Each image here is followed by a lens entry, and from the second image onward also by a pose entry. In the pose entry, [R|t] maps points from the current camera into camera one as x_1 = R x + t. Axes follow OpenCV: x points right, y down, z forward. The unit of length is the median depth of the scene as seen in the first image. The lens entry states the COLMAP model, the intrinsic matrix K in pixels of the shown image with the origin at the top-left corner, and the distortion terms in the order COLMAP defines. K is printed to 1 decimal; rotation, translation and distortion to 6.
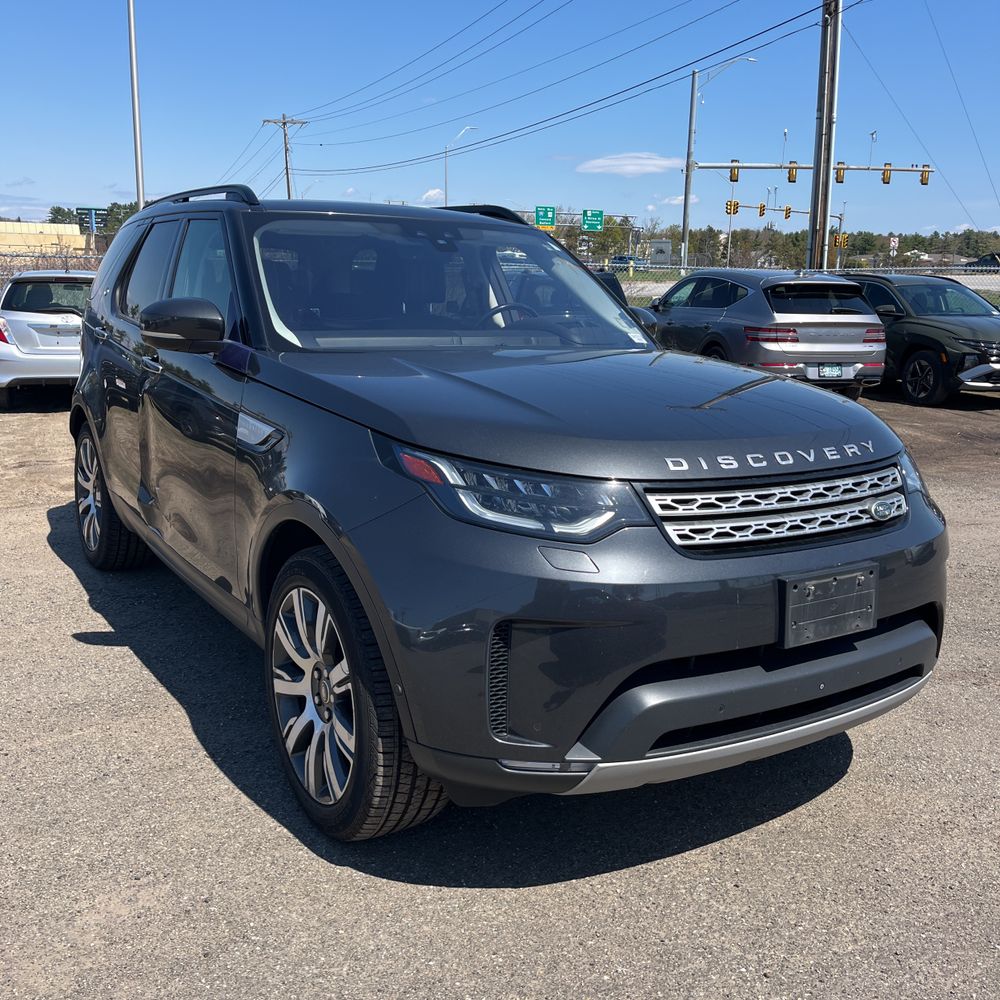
lens RADIAL K [[1014.6, 0, 496.5], [0, 1014.6, 496.6], [0, 0, 1]] dist [0.024184, 0.000000]
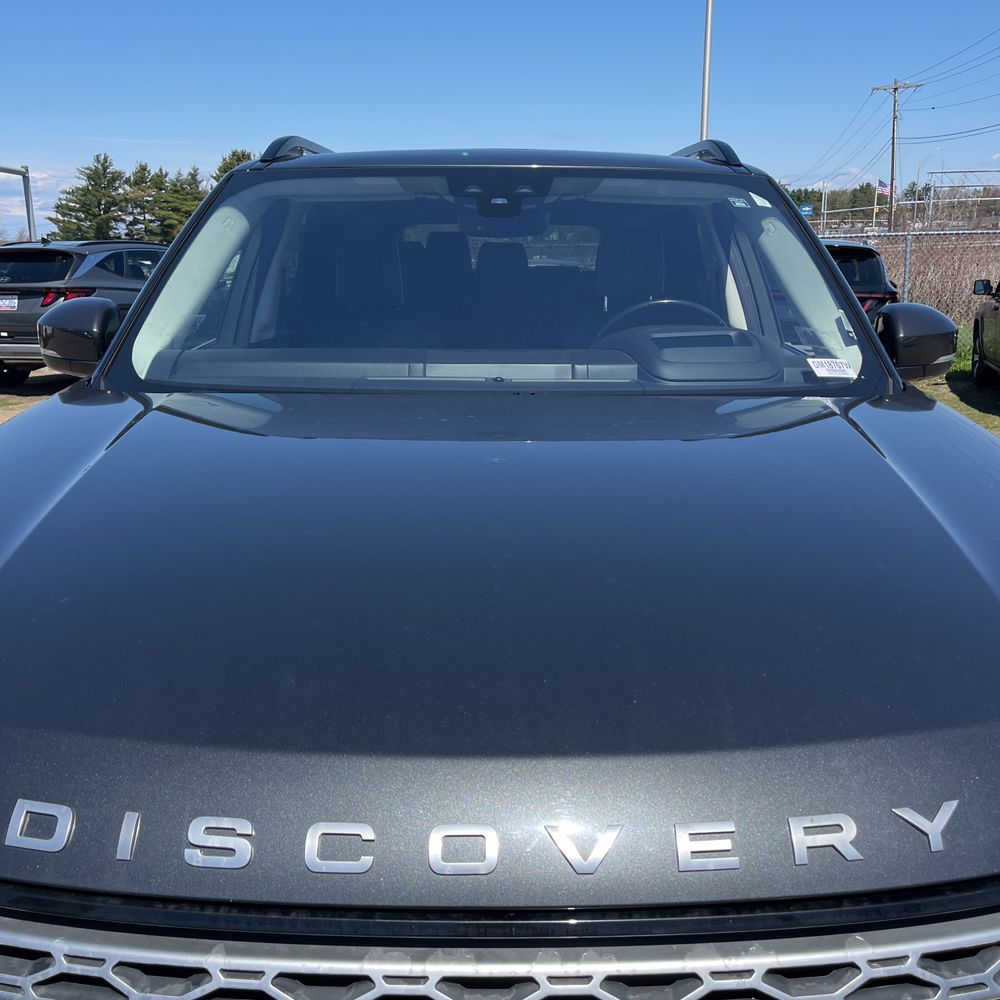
lens RADIAL K [[1014.6, 0, 502.9], [0, 1014.6, 497.2], [0, 0, 1]] dist [0.024184, 0.000000]
pose [[0.847261, 0.100665, -0.521551, 0.435672], [-0.090946, 0.994871, 0.044279, -0.155047], [0.523333, 0.009917, 0.852070, 0.740216]]
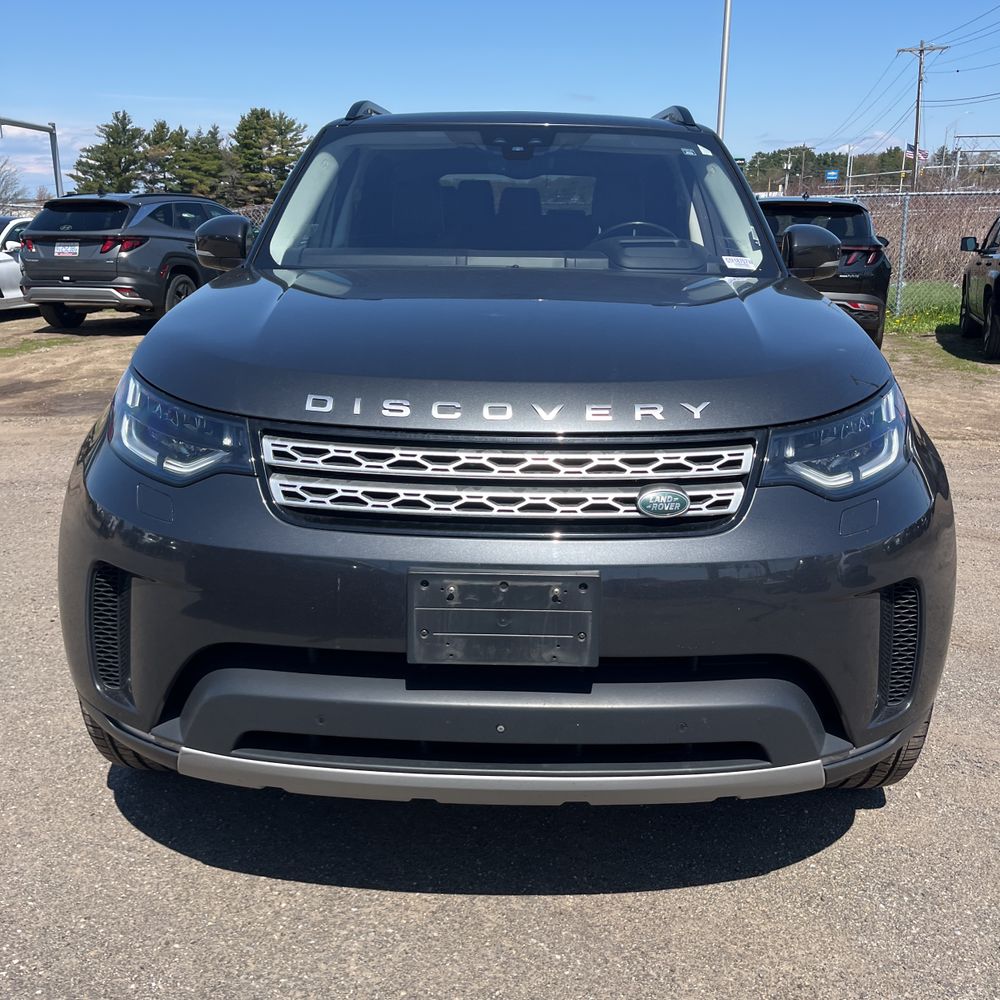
lens RADIAL K [[1014.6, 0, 506.8], [0, 1014.6, 501.6], [0, 0, 1]] dist [0.024184, 0.000000]
pose [[0.839087, 0.131101, -0.527963, 0.672894], [-0.102401, 0.991241, 0.083396, -0.034470], [0.534272, -0.015912, 0.845163, 0.386154]]
